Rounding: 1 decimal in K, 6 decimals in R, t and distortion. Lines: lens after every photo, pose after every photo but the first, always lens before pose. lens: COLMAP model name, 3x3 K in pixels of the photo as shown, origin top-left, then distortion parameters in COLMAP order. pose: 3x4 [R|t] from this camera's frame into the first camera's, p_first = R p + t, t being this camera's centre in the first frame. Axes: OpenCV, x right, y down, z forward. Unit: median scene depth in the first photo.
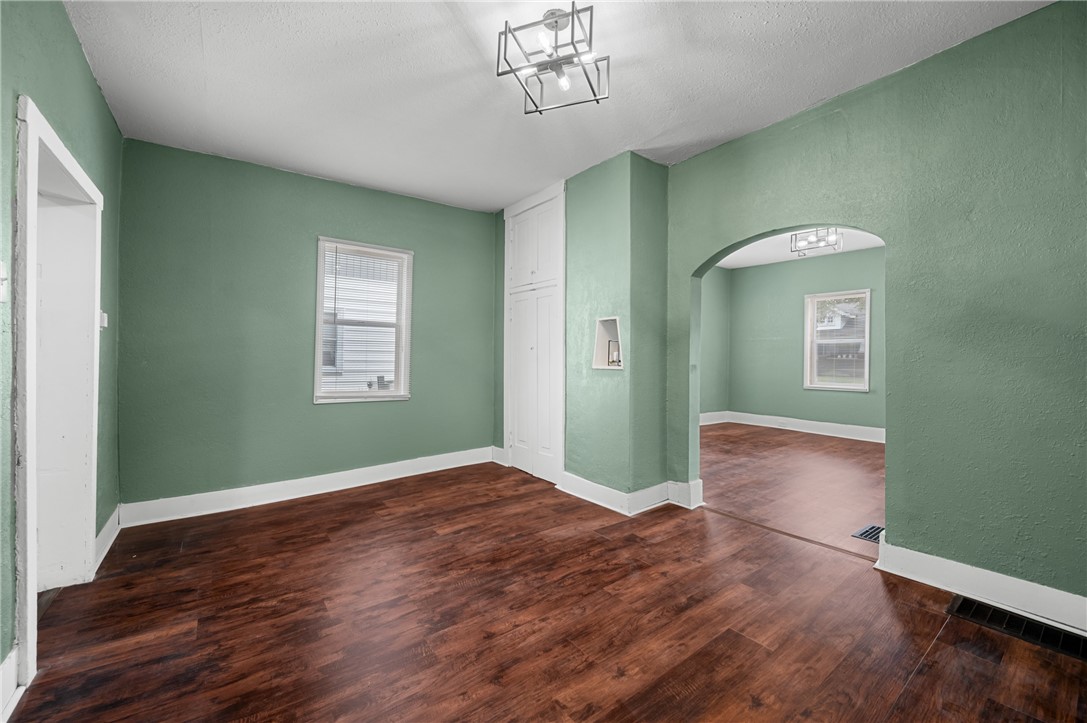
lens RADIAL K [[434.6, 0, 549.7], [0, 434.6, 359.3], [0, 0, 1]] dist [-0.000848, -0.000653]
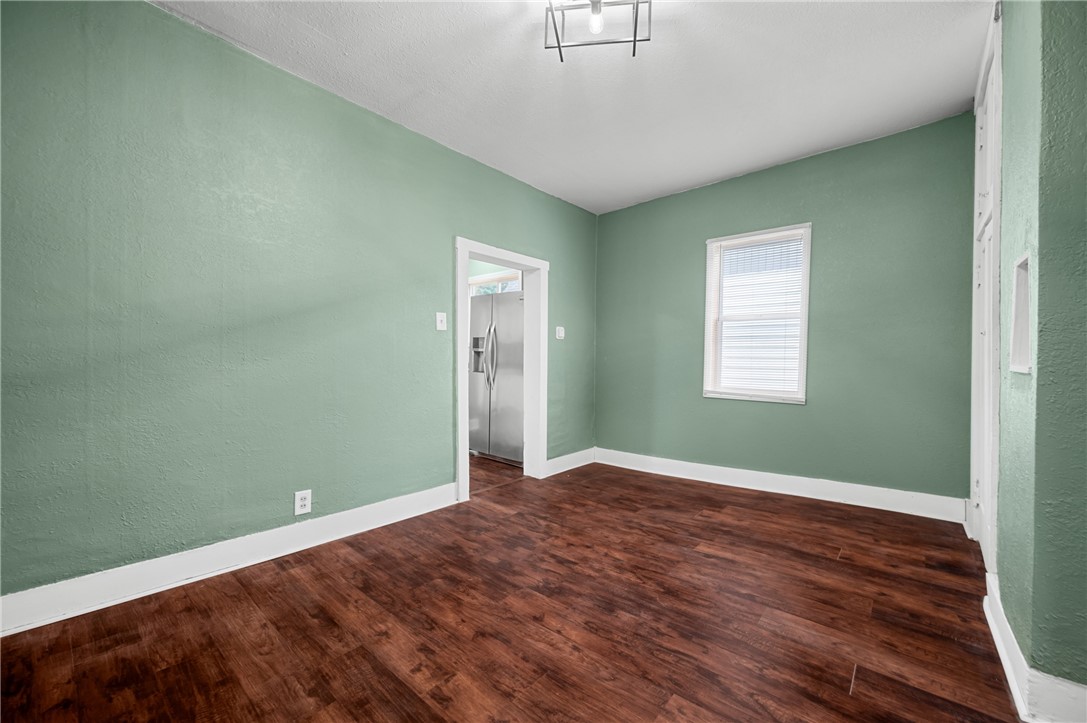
lens RADIAL K [[434.6, 0, 544.1], [0, 434.6, 359.4], [0, 0, 1]] dist [-0.000848, -0.000653]
pose [[0.204865, 0.001673, -0.978789, 0.575886], [-0.001231, 0.999998, 0.001452, 0.011423], [0.978790, 0.000908, 0.204866, 0.527061]]
